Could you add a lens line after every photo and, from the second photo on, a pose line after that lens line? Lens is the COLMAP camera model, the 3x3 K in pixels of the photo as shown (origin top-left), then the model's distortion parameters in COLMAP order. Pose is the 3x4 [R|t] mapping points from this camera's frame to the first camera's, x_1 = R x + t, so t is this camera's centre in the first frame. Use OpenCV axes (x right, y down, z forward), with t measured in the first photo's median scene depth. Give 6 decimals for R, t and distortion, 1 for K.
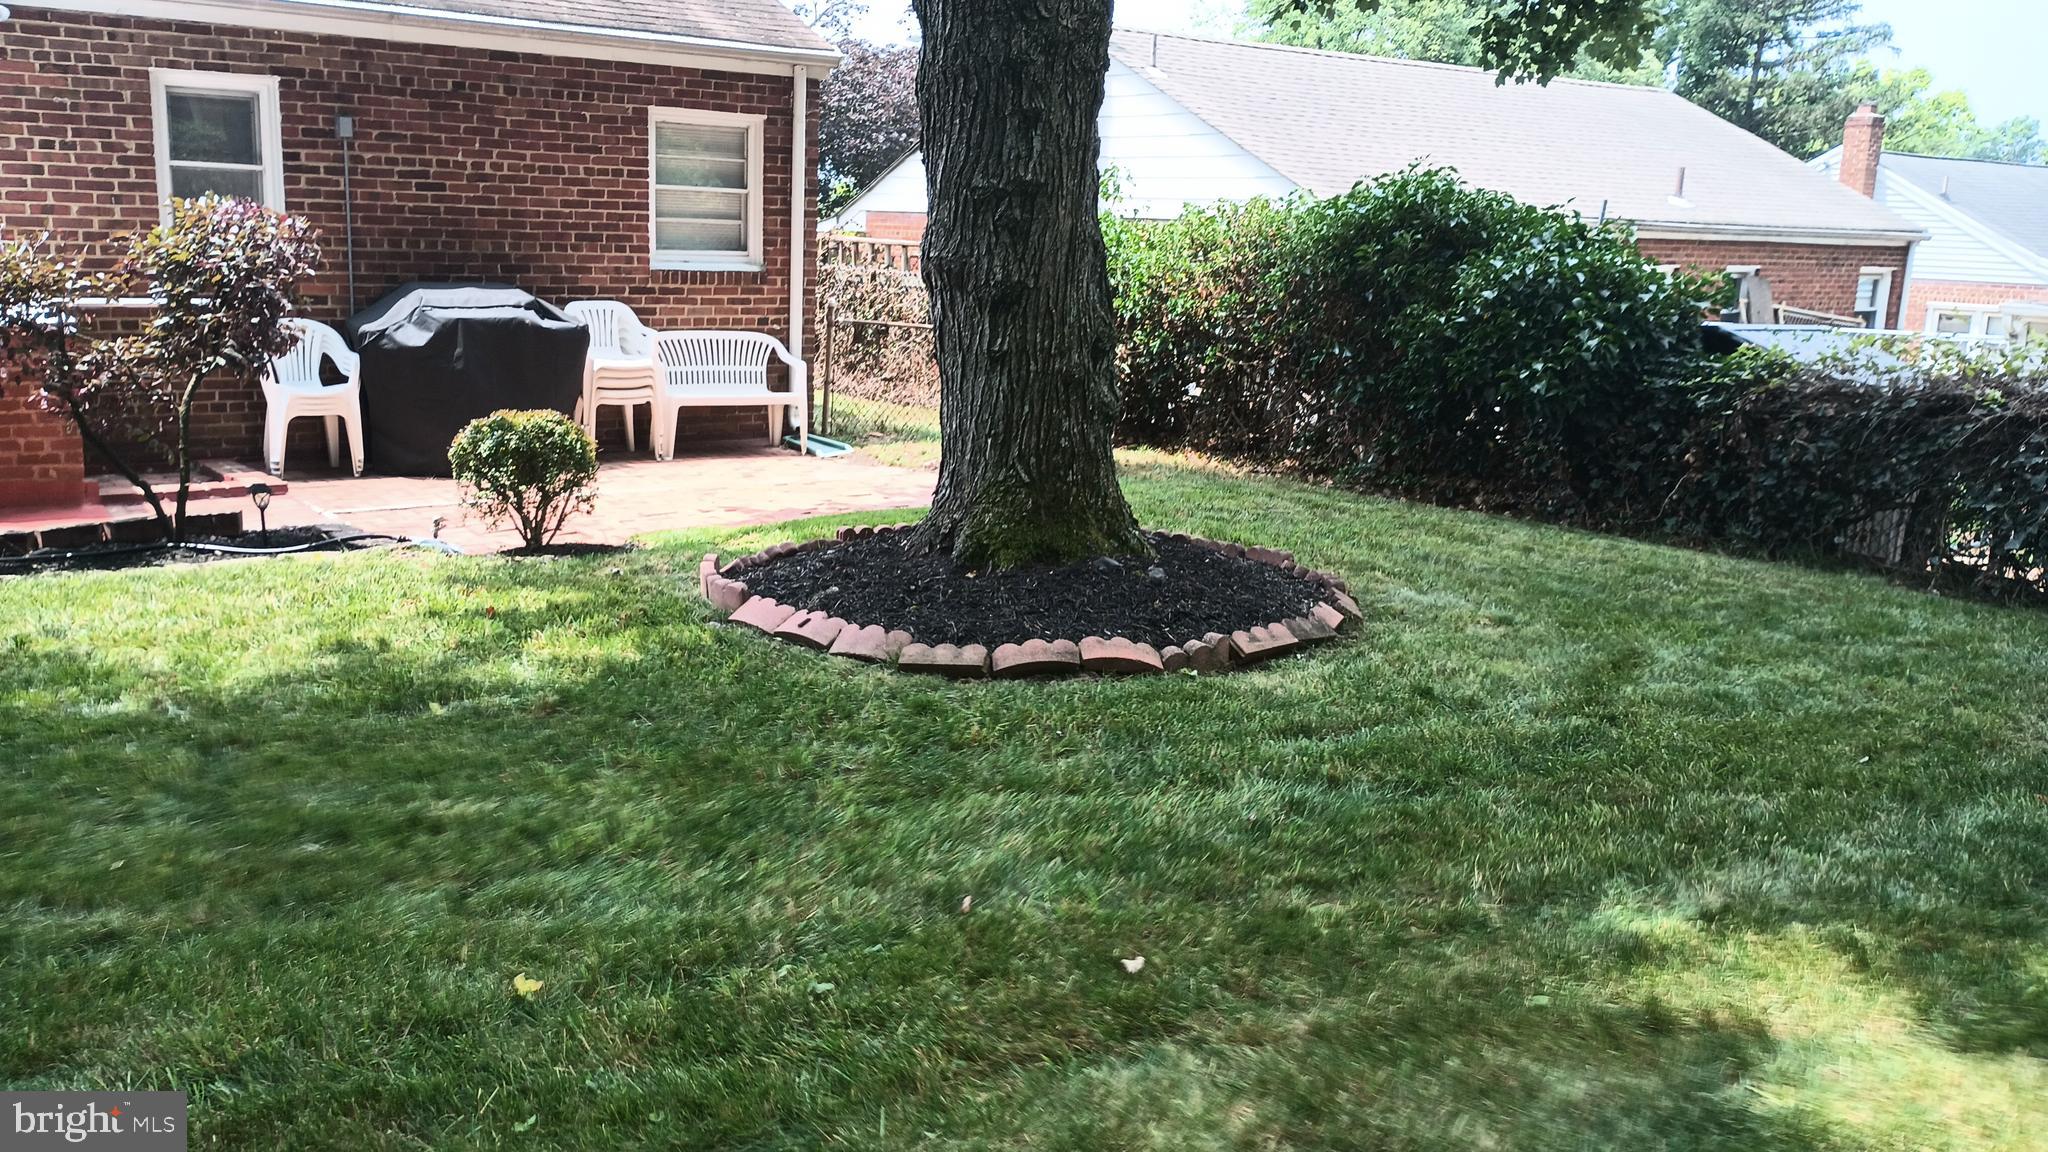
lens RADIAL K [[1732.4, 0, 1050.4], [0, 1732.4, 553.5], [0, 0, 1]] dist [-0.014583, 0.005322]
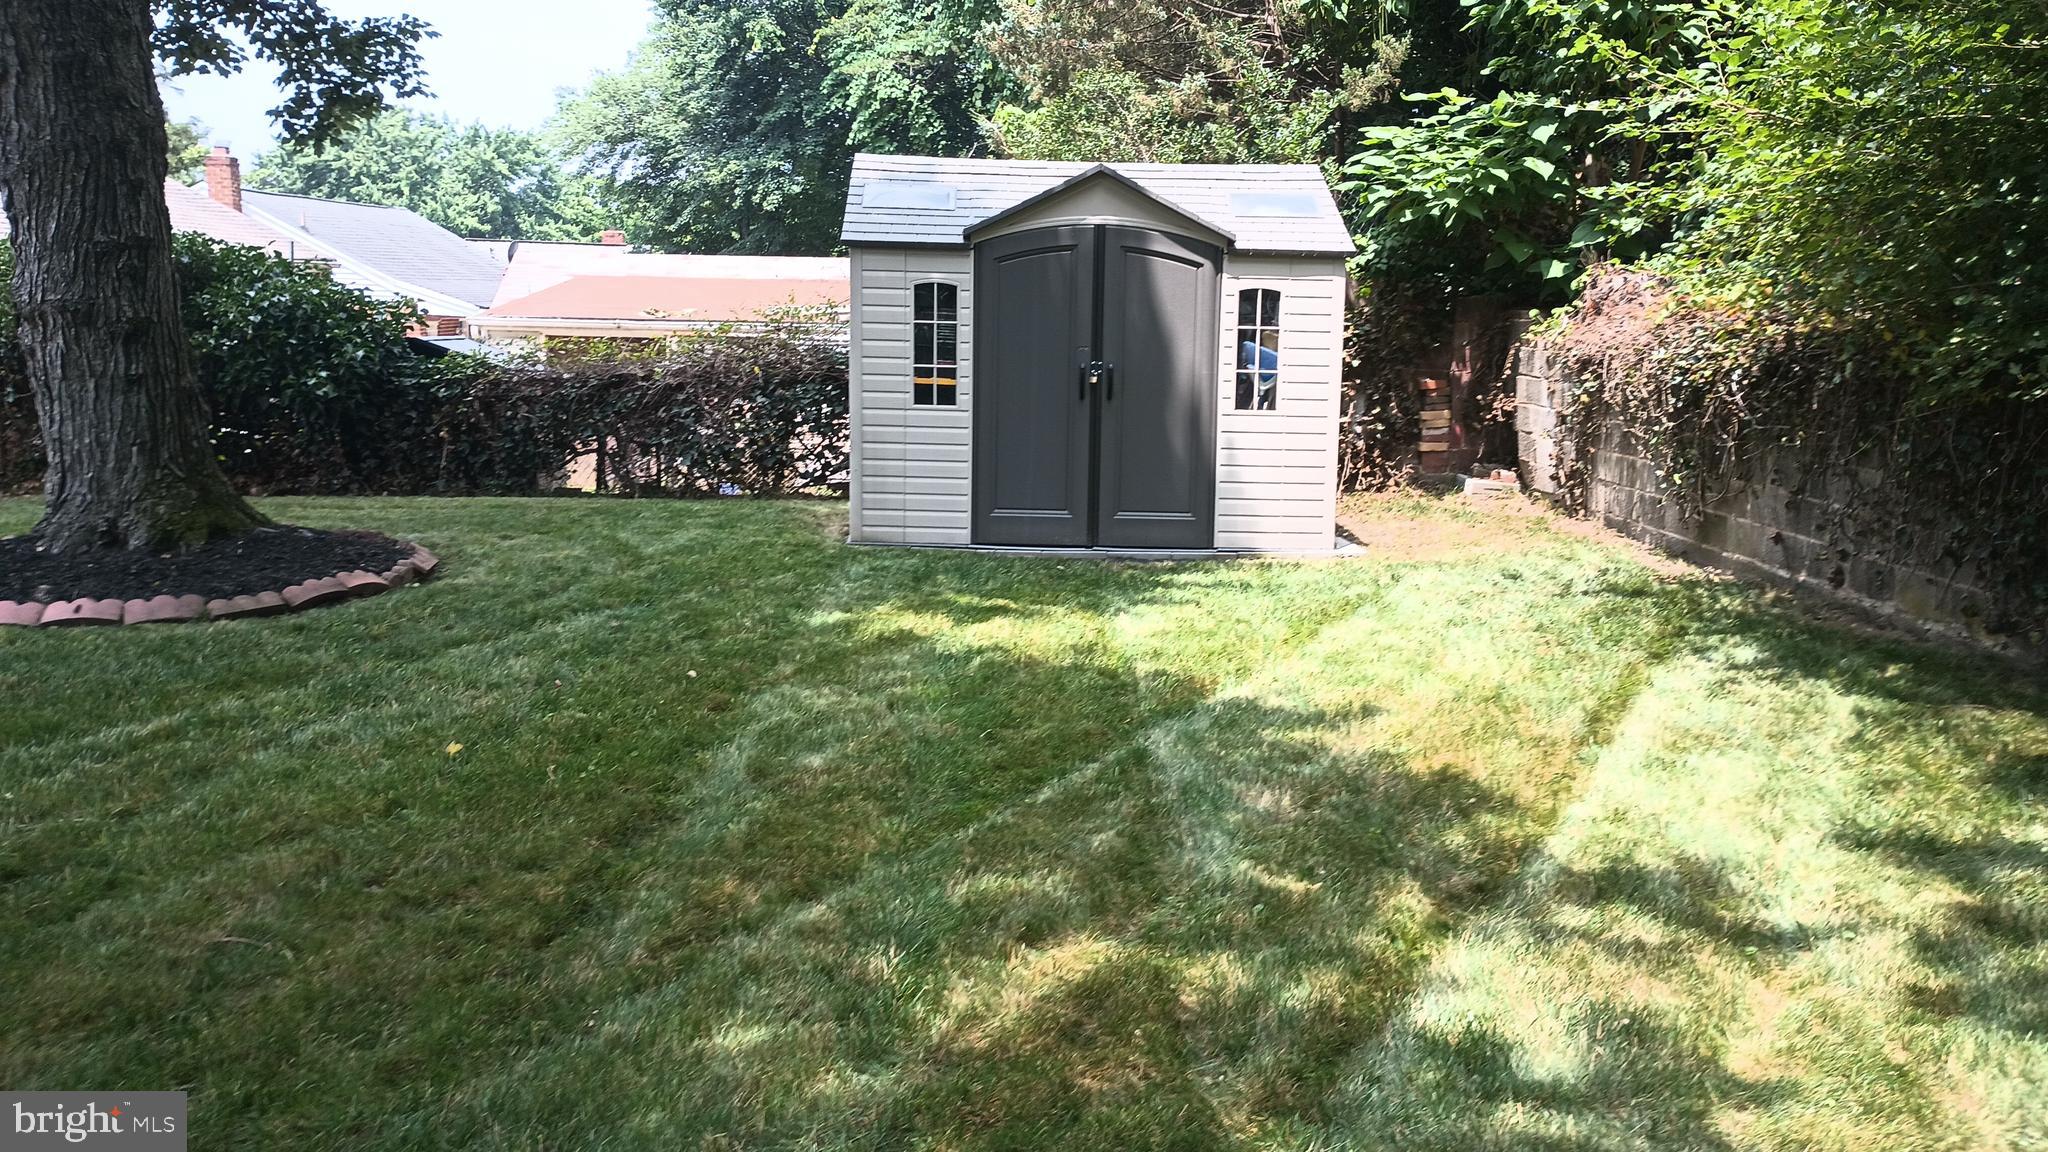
lens RADIAL K [[1732.4, 0, 1025.6], [0, 1732.4, 570.1], [0, 0, 1]] dist [-0.014583, 0.005322]
pose [[0.548971, -0.146134, 0.822968, -0.698226], [0.146396, 0.986189, 0.077462, 0.016651], [-0.822921, 0.077955, 0.562782, -0.192504]]
